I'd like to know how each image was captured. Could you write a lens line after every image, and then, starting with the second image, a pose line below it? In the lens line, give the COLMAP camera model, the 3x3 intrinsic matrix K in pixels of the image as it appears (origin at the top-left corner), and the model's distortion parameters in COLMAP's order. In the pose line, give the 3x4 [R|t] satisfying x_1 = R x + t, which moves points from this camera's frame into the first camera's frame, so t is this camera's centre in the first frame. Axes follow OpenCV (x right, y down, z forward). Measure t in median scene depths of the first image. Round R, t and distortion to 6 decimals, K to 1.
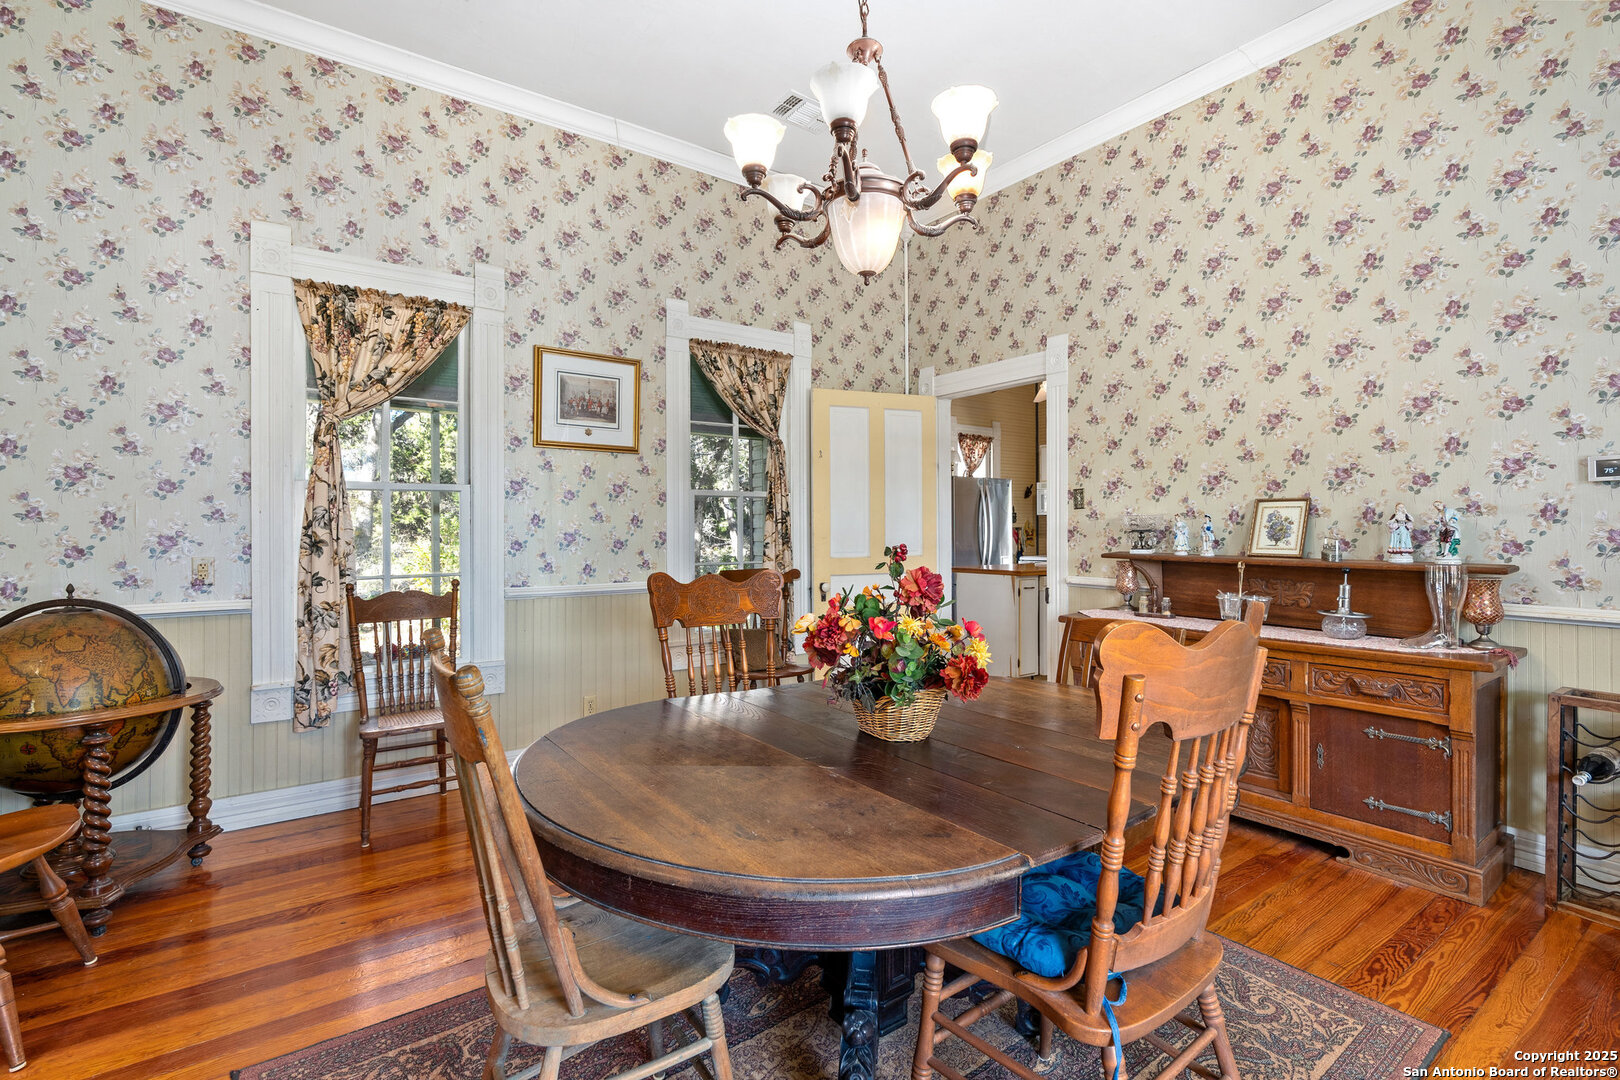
lens RADIAL K [[739.2, 0, 807.3], [0, 739.2, 532.0], [0, 0, 1]] dist [-0.006070, 0.000308]
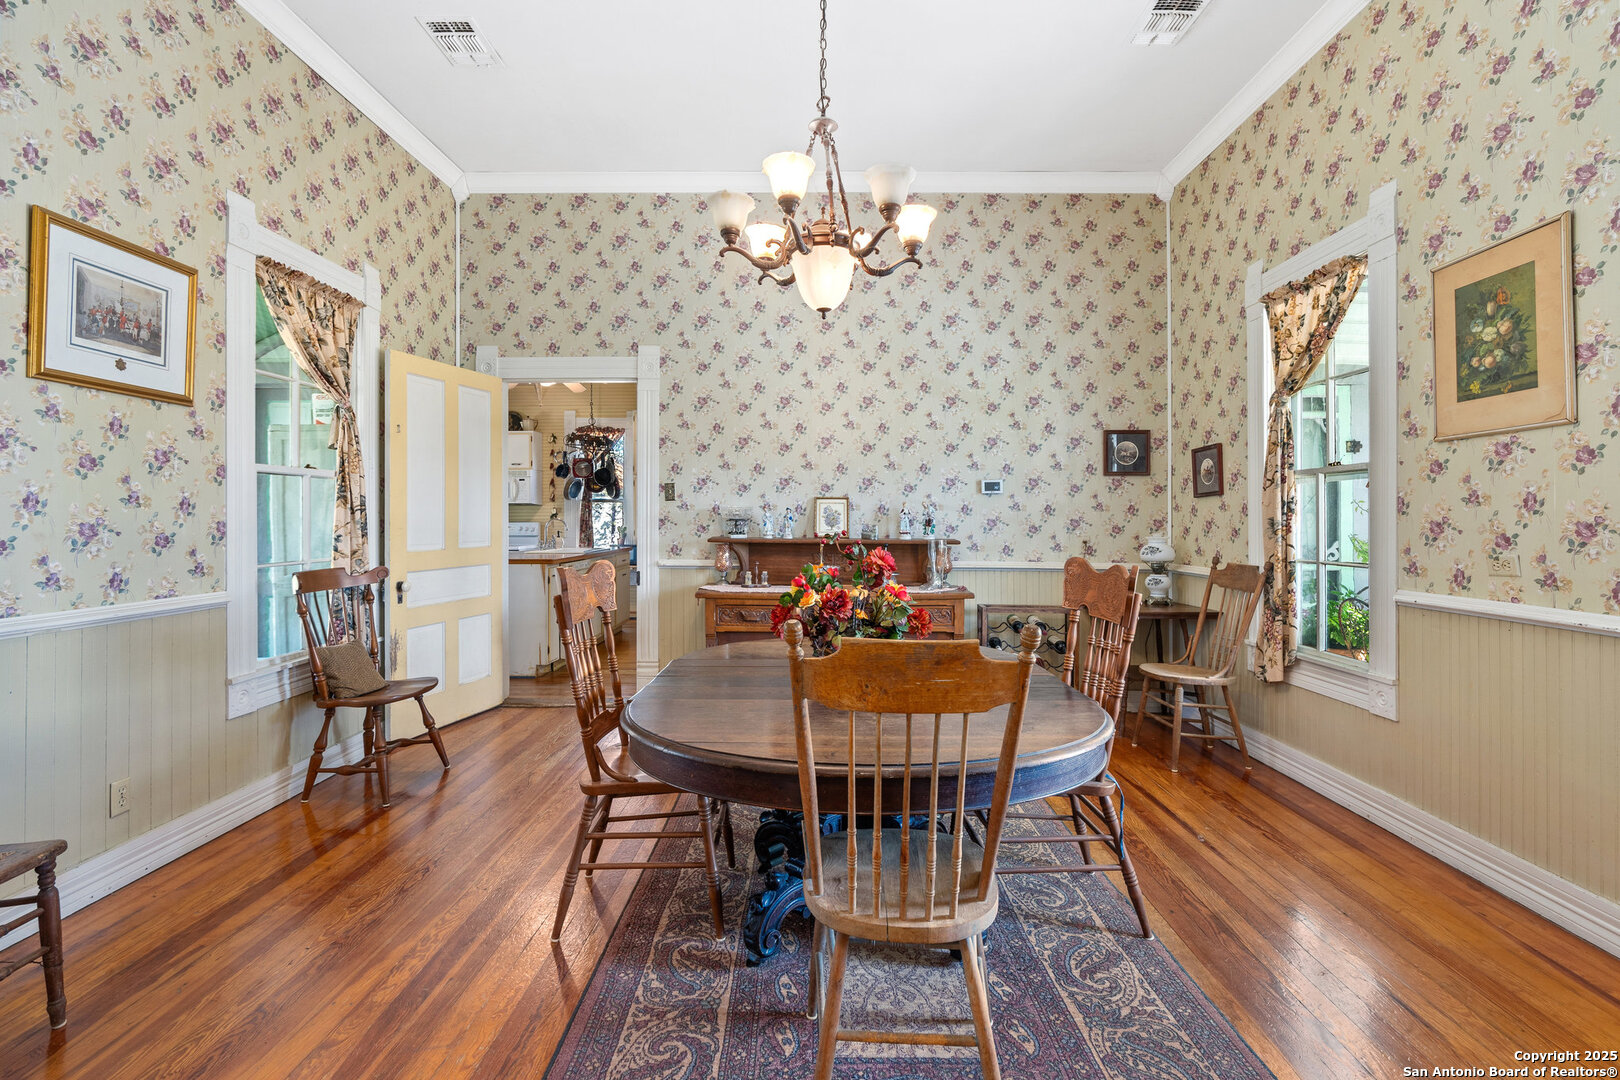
lens RADIAL K [[747.8, 0, 808.0], [0, 747.8, 510.6], [0, 0, 1]] dist [0.000276, 0.000684]
pose [[0.593705, 0.009046, 0.804632, -0.453414], [0.001723, 0.999920, -0.012513, -0.000896], [-0.804681, 0.008816, 0.593643, 0.141220]]
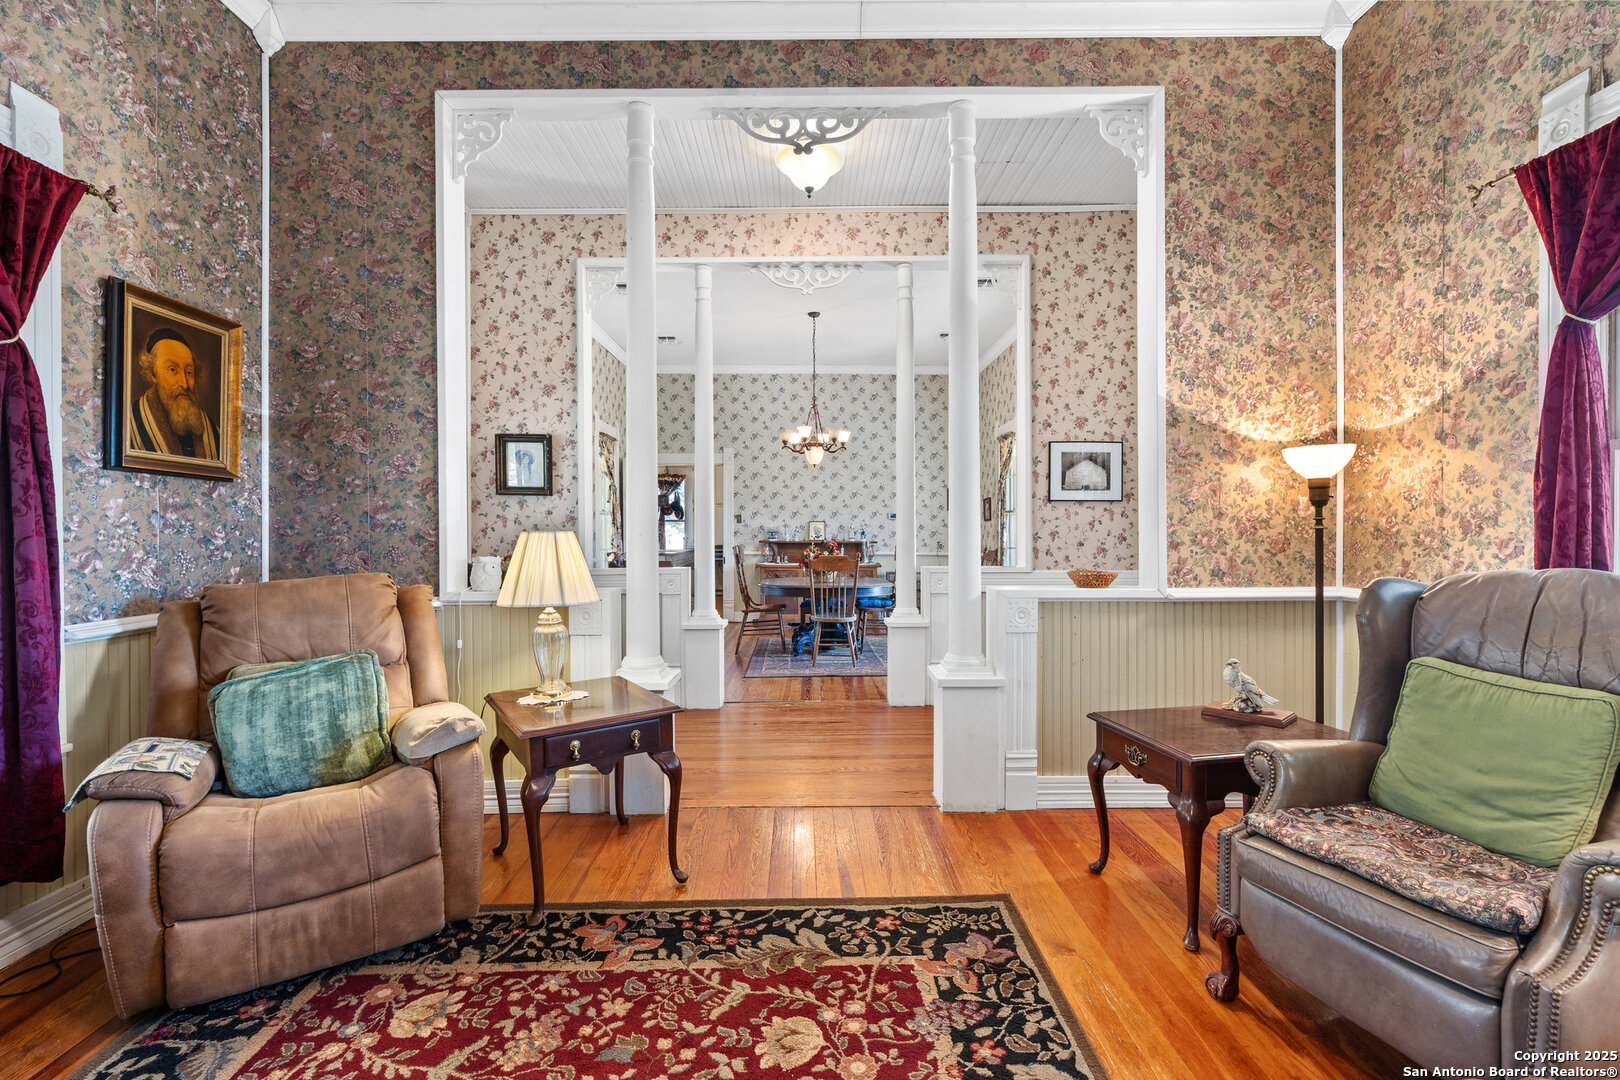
lens RADIAL K [[739.2, 0, 807.3], [0, 739.2, 532.0], [0, 0, 1]] dist [-0.006070, 0.000308]
pose [[0.581466, -0.000893, 0.813570, -1.484271], [0.004305, 0.999989, -0.001979, 0.003694], [-0.813559, 0.004653, 0.581464, -0.578975]]
